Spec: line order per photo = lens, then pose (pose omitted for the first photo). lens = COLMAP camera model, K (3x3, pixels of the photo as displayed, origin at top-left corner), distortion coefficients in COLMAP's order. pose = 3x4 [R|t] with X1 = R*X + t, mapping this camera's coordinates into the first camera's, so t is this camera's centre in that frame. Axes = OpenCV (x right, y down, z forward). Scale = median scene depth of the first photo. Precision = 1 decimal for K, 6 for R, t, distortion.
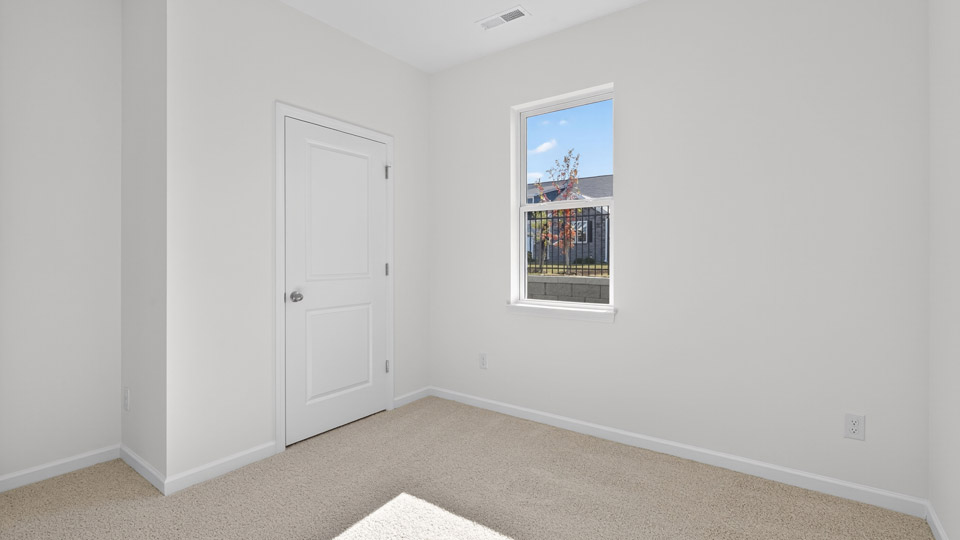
lens RADIAL K [[449.6, 0, 480.0], [0, 449.6, 270.0], [0, 0, 1]] dist [-0.002348, 0.000081]
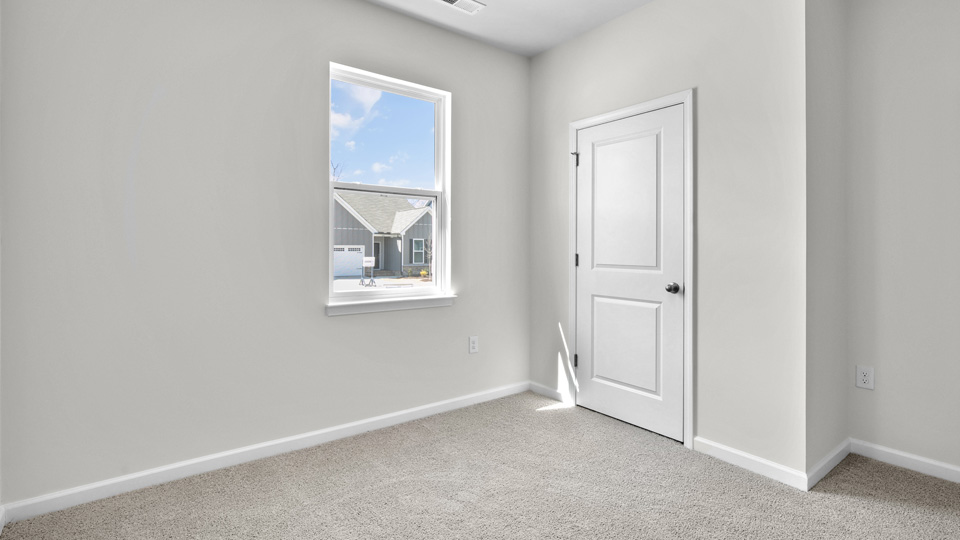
lens RADIAL K [[449.6, 0, 480.0], [0, 449.6, 270.0], [0, 0, 1]] dist [-0.002348, 0.000081]
pose [[-0.283616, 0.051738, -0.957541, 0.765371], [-0.032407, 0.997456, 0.063493, -0.033172], [0.958390, 0.049038, -0.281218, 1.068025]]
